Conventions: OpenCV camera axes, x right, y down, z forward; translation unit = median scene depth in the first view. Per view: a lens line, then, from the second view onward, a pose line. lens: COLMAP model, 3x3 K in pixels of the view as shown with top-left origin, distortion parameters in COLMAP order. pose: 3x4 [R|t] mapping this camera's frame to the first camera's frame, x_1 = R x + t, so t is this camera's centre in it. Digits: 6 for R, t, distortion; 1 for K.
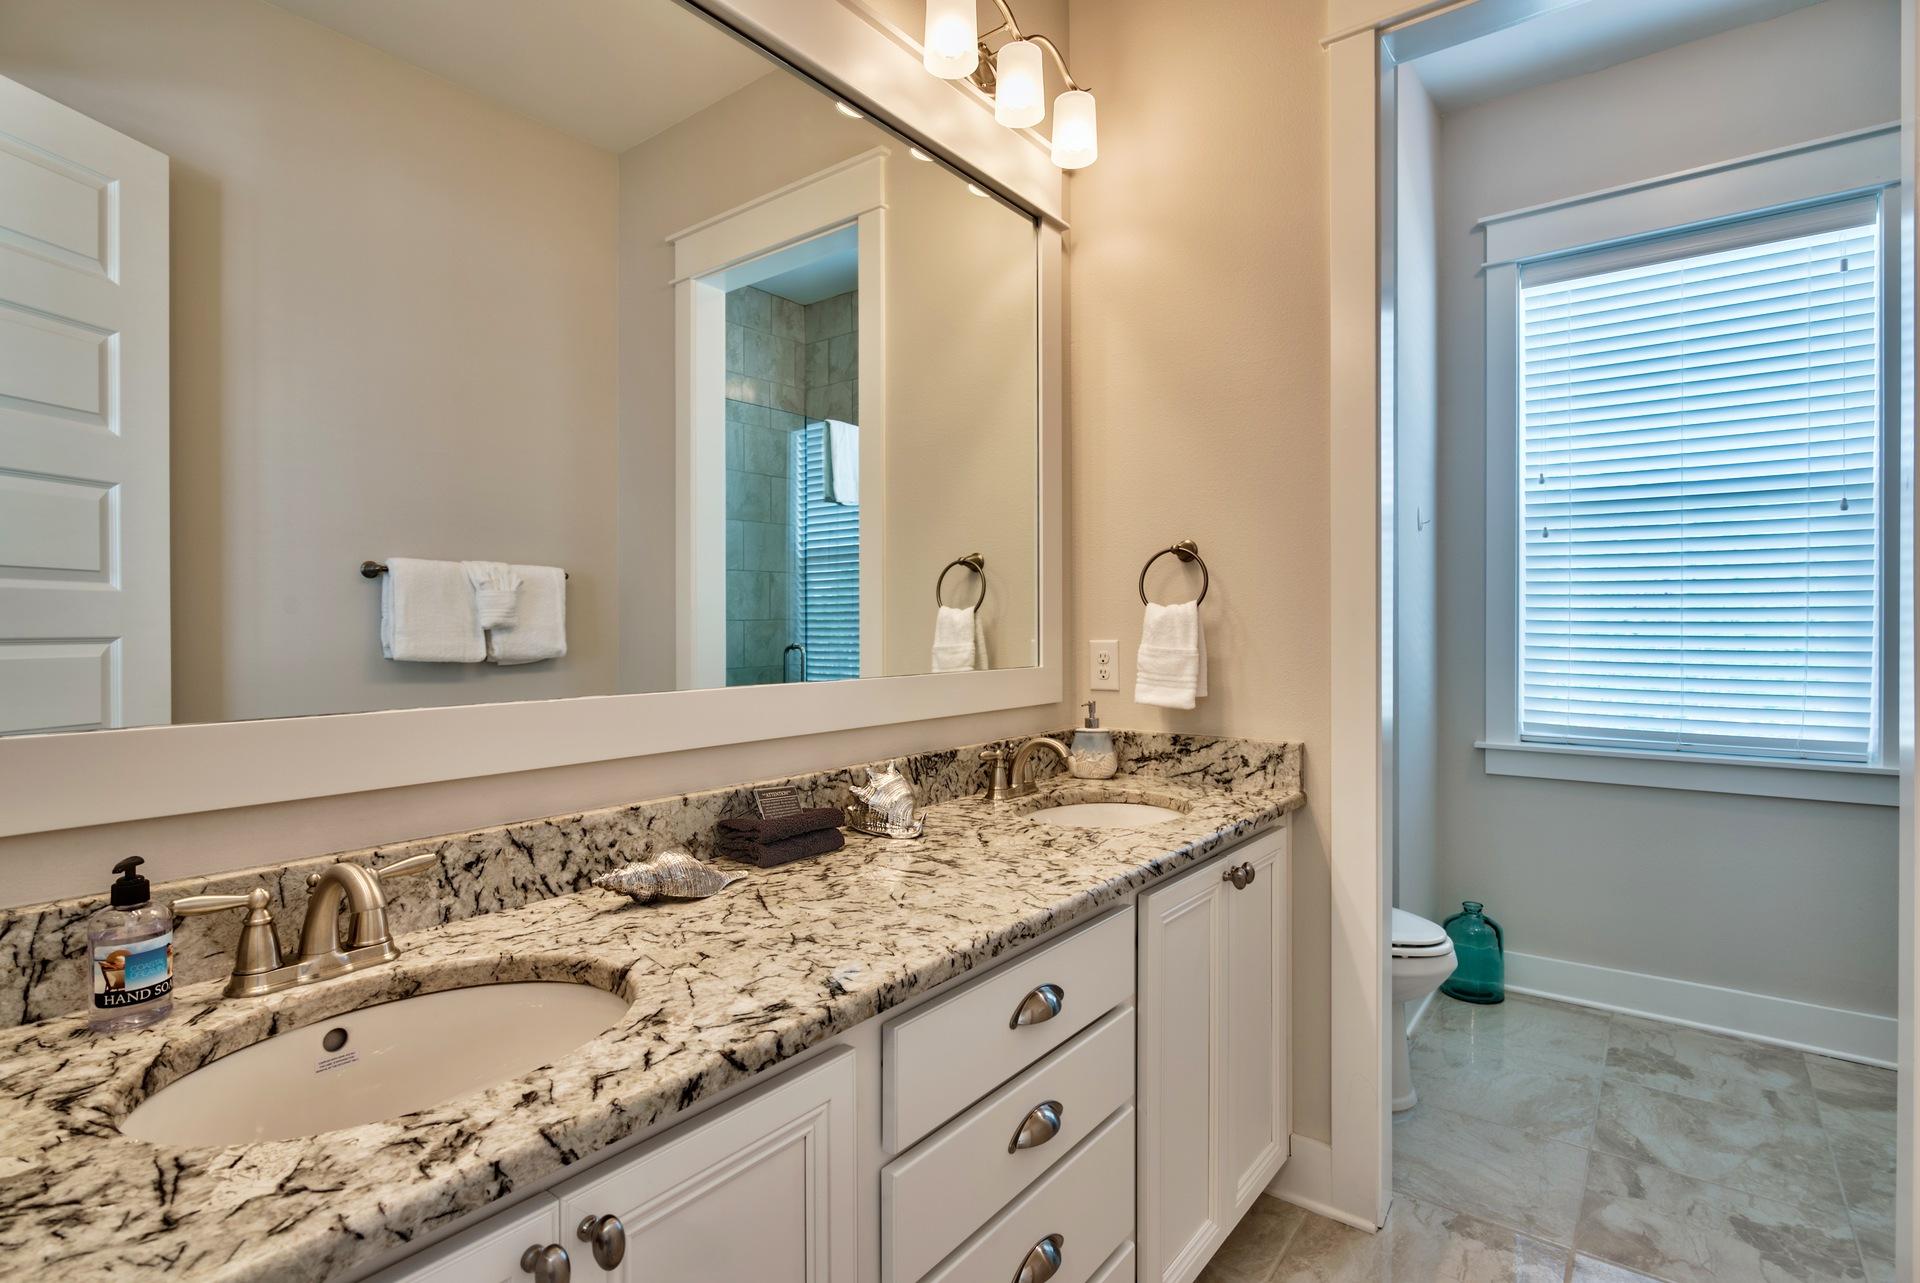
lens RADIAL K [[959.3, 0, 965.4], [0, 959.3, 627.9], [0, 0, 1]] dist [-0.001479, -0.000260]
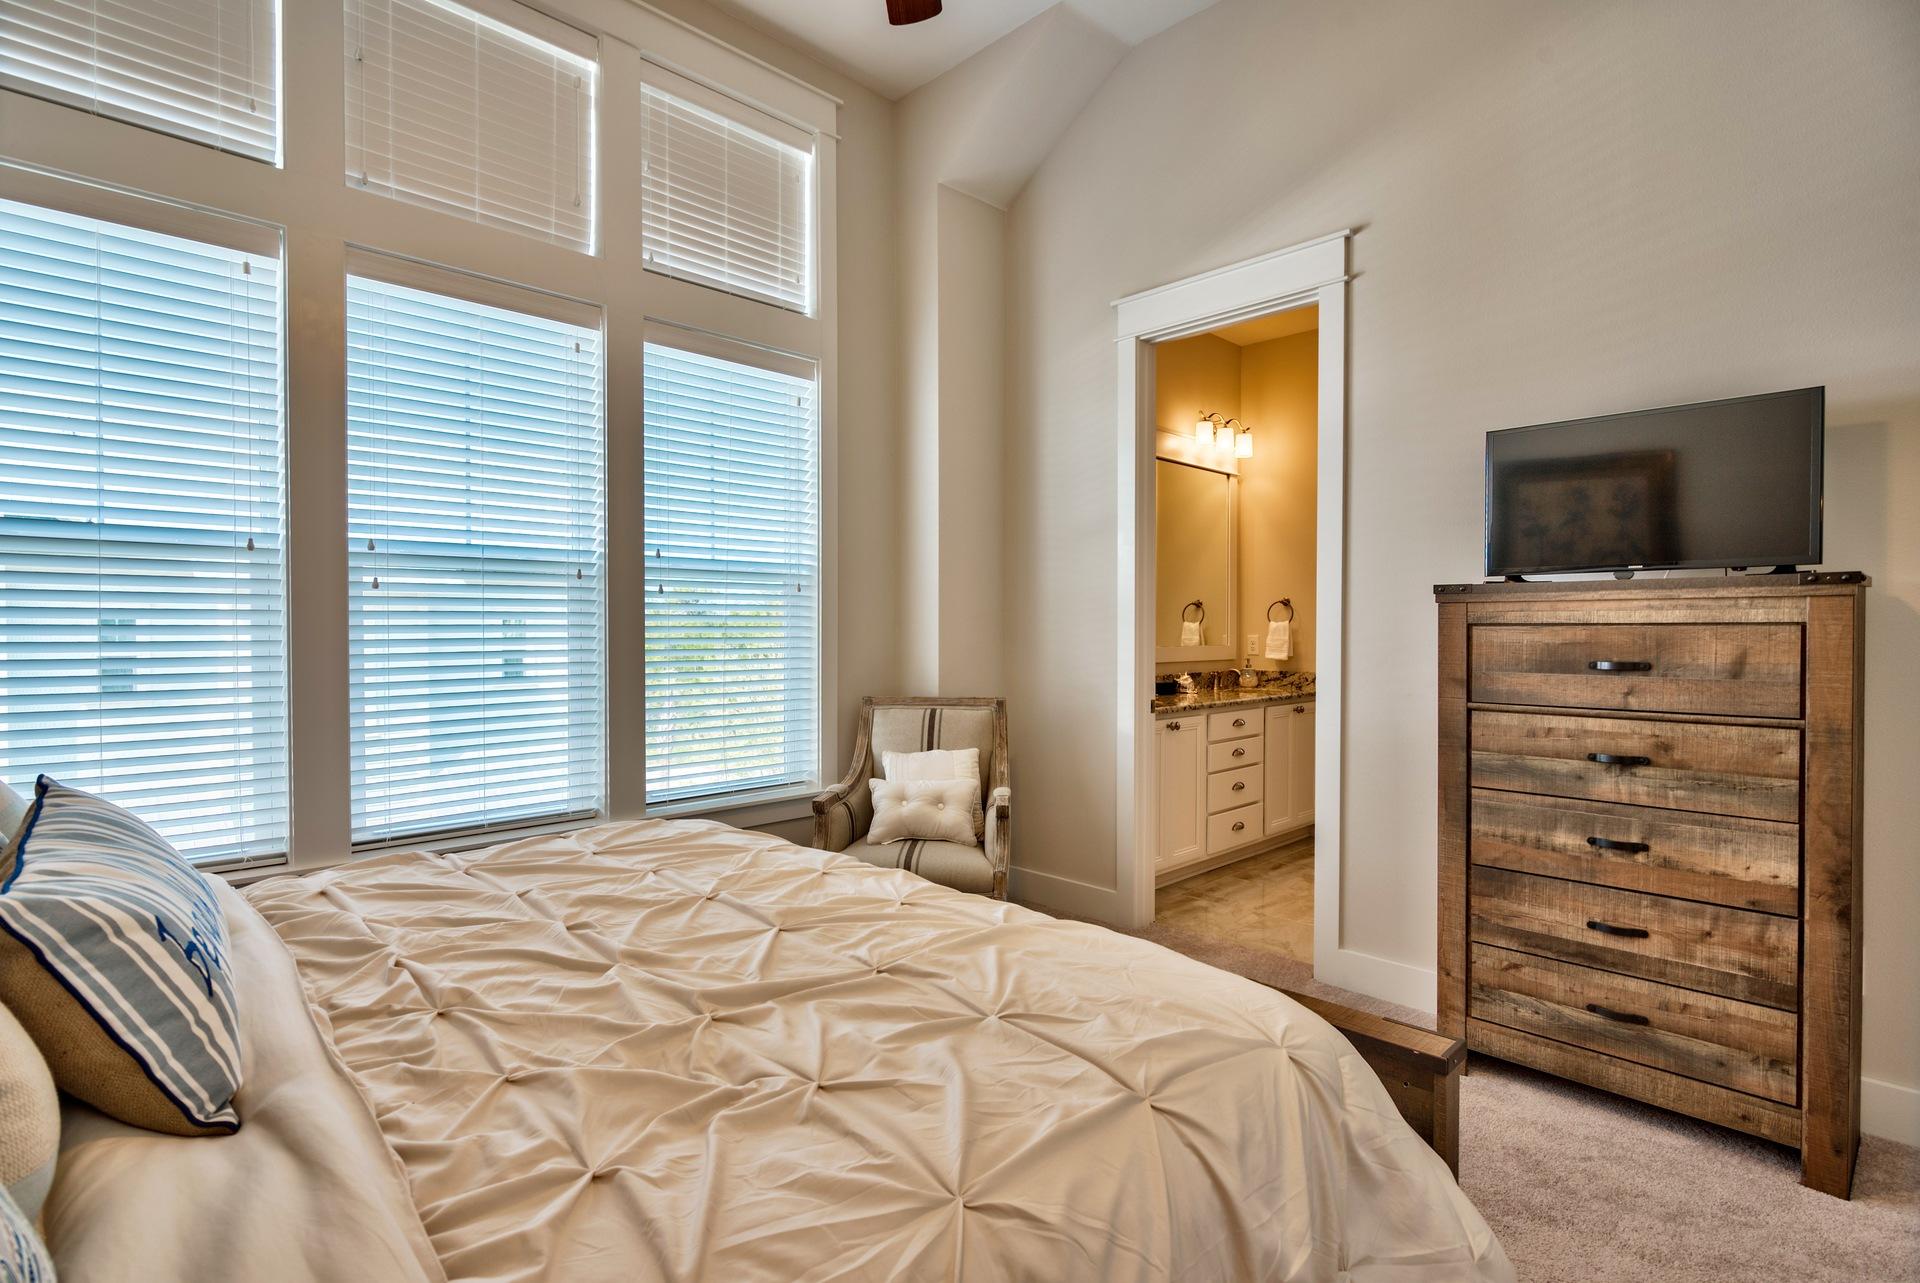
lens RADIAL K [[959.3, 0, 965.4], [0, 959.3, 627.9], [0, 0, 1]] dist [-0.001479, -0.000260]
pose [[0.990837, 0.008055, -0.134822, -0.288490], [-0.008704, 0.999953, -0.004227, 0.010889], [0.134782, 0.005362, 0.990861, -1.742307]]
